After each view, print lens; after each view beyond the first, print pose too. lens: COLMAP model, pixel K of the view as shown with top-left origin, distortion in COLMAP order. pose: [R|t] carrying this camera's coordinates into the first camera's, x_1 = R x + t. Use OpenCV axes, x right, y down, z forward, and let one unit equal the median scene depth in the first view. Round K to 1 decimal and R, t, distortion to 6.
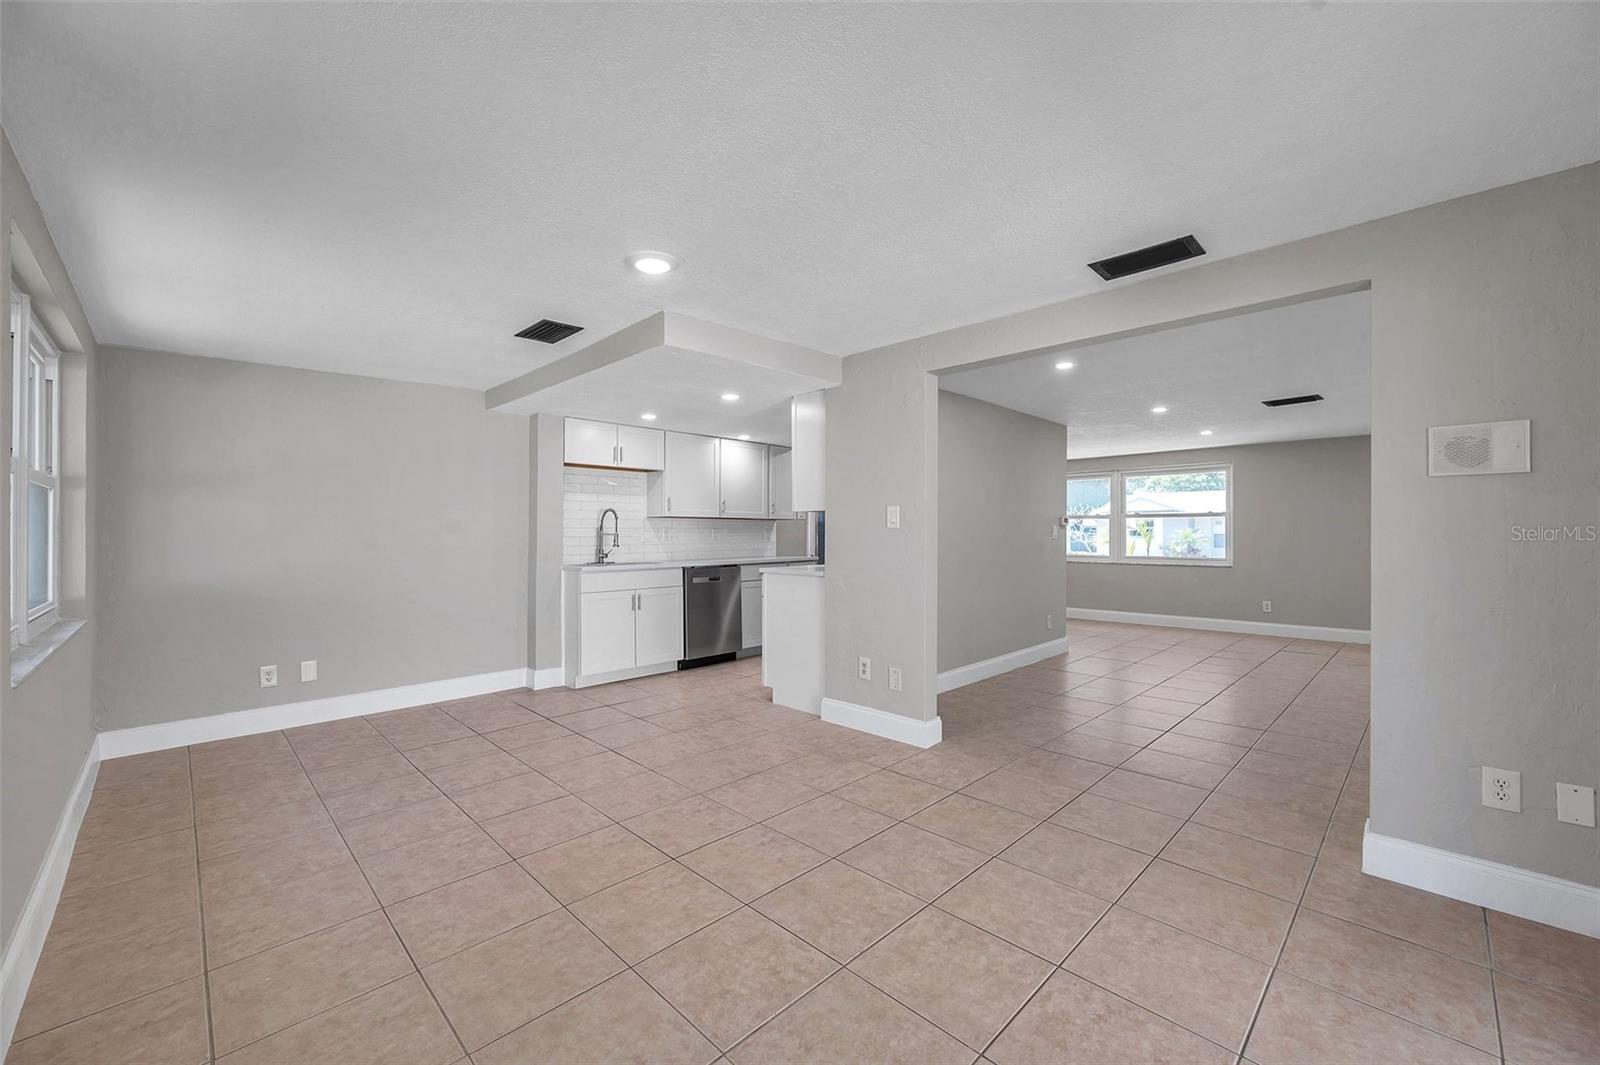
lens RADIAL K [[635.0, 0, 805.1], [0, 635.0, 524.2], [0, 0, 1]] dist [-0.003633, -0.000119]
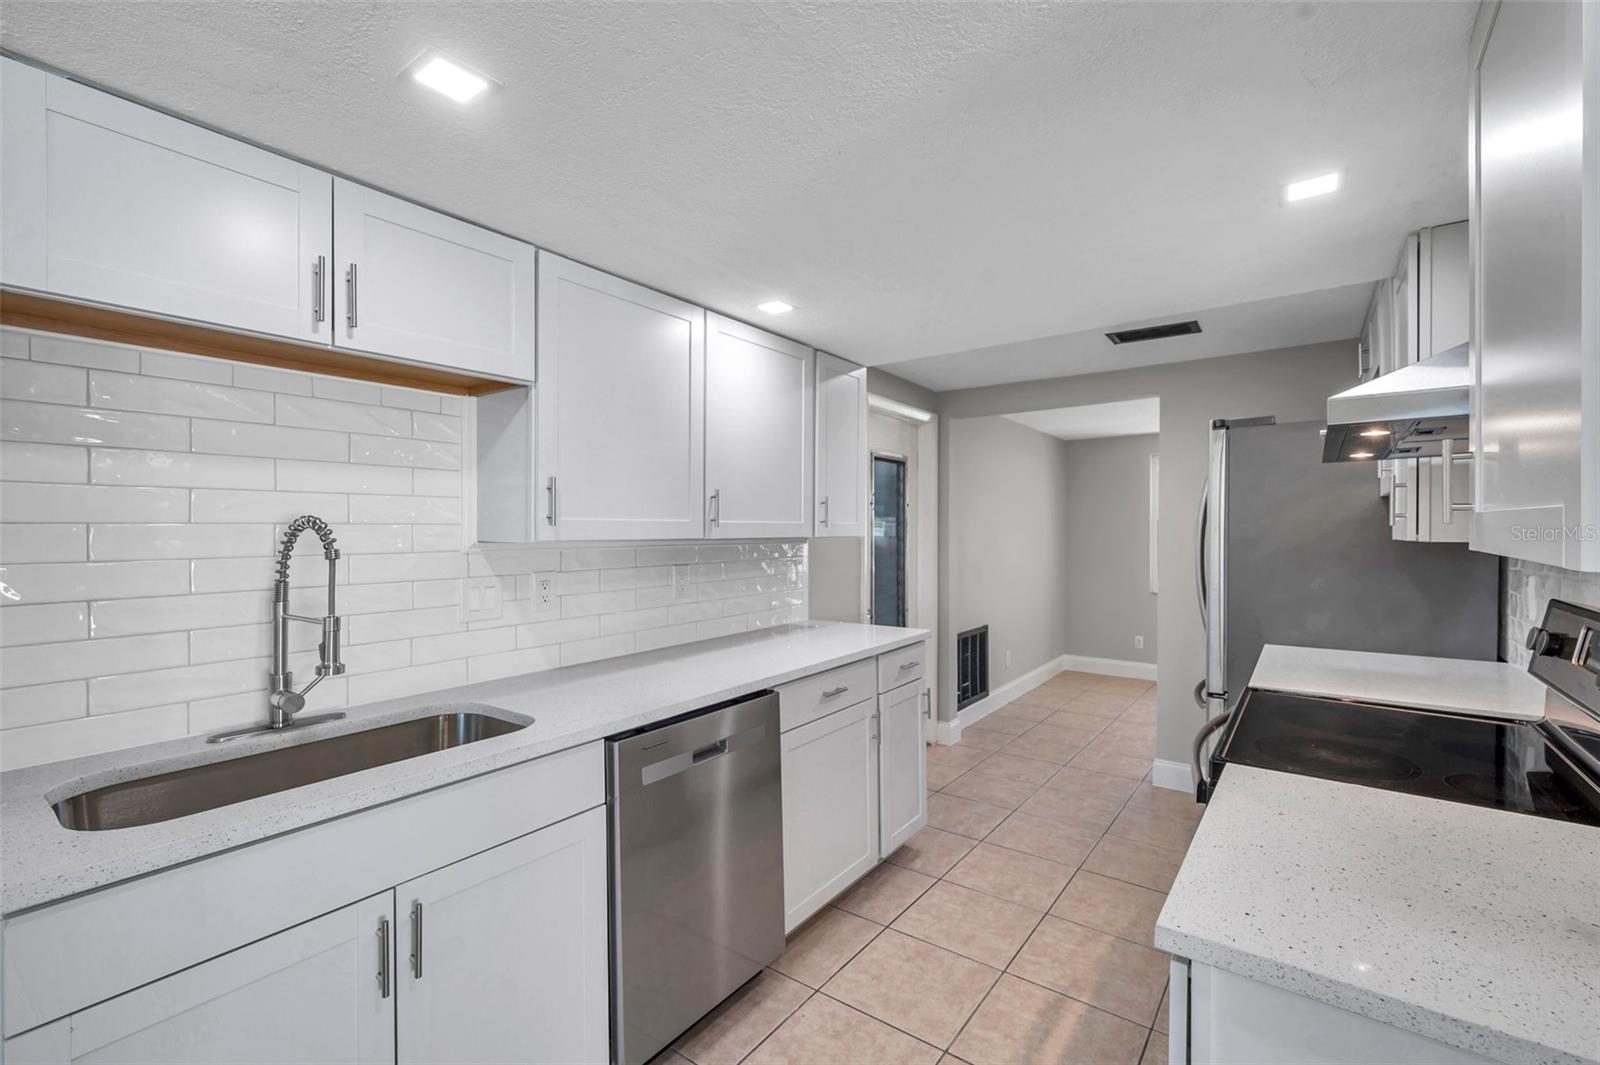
lens RADIAL K [[675.7, 0, 802.5], [0, 675.7, 529.5], [0, 0, 1]] dist [-0.006014, 0.000011]
pose [[0.990157, 0.002519, 0.139938, -0.147020], [-0.005764, 0.999724, 0.022788, -0.026626], [-0.139842, -0.023371, 0.989898, 0.691246]]
